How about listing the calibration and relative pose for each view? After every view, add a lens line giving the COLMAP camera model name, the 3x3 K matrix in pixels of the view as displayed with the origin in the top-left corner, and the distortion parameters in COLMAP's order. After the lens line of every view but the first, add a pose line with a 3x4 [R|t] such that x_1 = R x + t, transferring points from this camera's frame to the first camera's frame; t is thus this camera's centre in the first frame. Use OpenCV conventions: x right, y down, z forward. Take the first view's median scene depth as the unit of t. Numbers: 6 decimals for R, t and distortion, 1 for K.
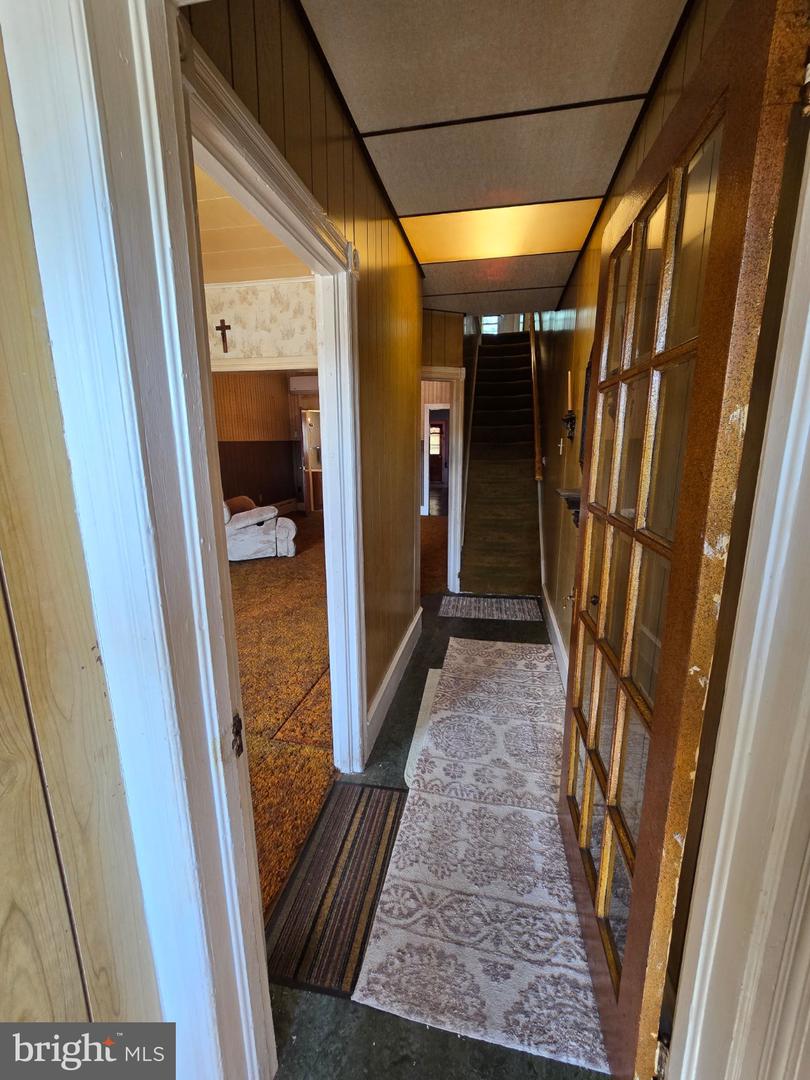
lens RADIAL K [[444.1, 0, 407.2], [0, 444.1, 541.0], [0, 0, 1]] dist [-0.000595, -0.000131]
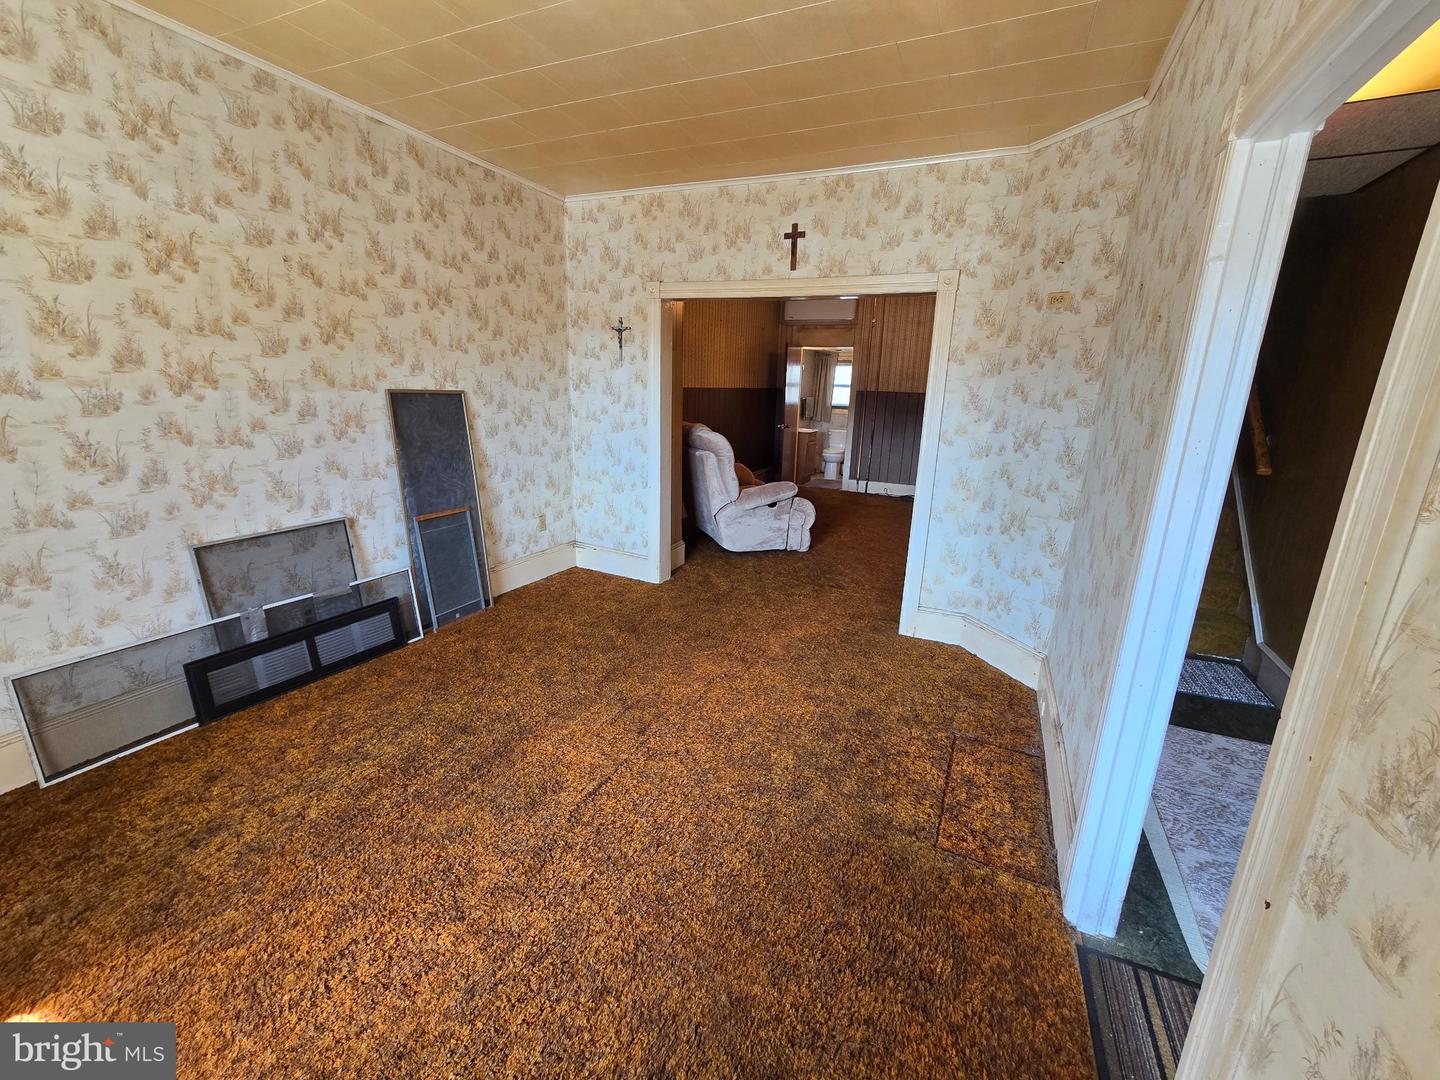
lens RADIAL K [[592.2, 0, 712.8], [0, 592.2, 540.9], [0, 0, 1]] dist [-0.000595, -0.000131]
pose [[0.970267, 0.091920, -0.223902, -0.283234], [-0.084023, 0.995467, 0.044568, -0.020455], [0.226984, -0.024430, 0.973592, 0.027686]]
